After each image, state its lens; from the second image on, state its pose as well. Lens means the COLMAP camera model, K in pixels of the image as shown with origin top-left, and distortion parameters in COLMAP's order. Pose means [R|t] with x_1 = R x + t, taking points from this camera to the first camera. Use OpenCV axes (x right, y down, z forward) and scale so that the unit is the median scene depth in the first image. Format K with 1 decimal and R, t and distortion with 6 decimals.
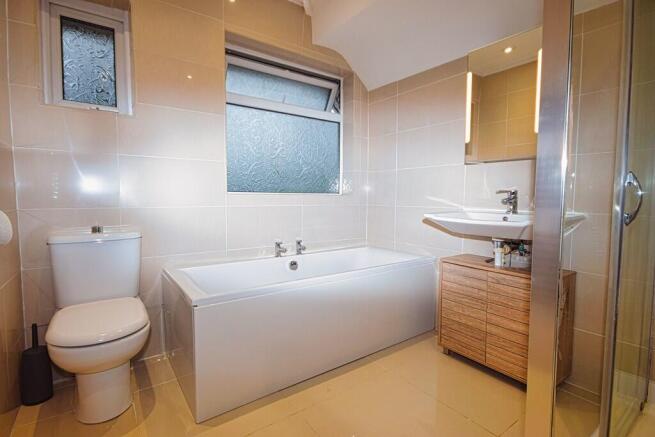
lens RADIAL K [[317.2, 0, 327.3], [0, 317.2, 215.2], [0, 0, 1]] dist [-0.001304, -0.000025]
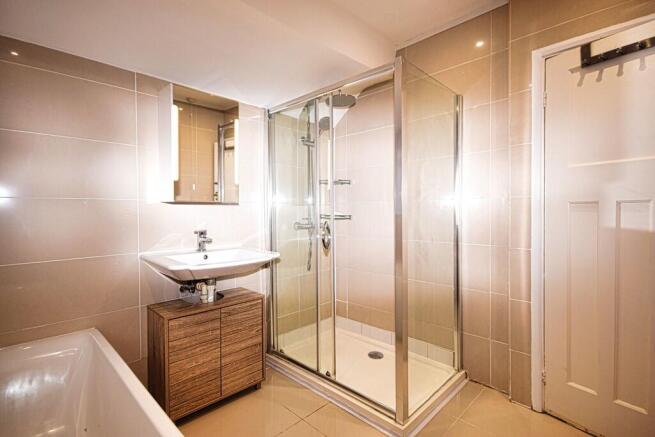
lens RADIAL K [[317.2, 0, 327.0], [0, 317.2, 219.6], [0, 0, 1]] dist [-0.001304, -0.000025]
pose [[-0.185003, -0.038039, 0.982002, -0.531203], [0.053115, 0.997403, 0.048642, -0.135529], [-0.981302, 0.061158, -0.182502, 0.776355]]
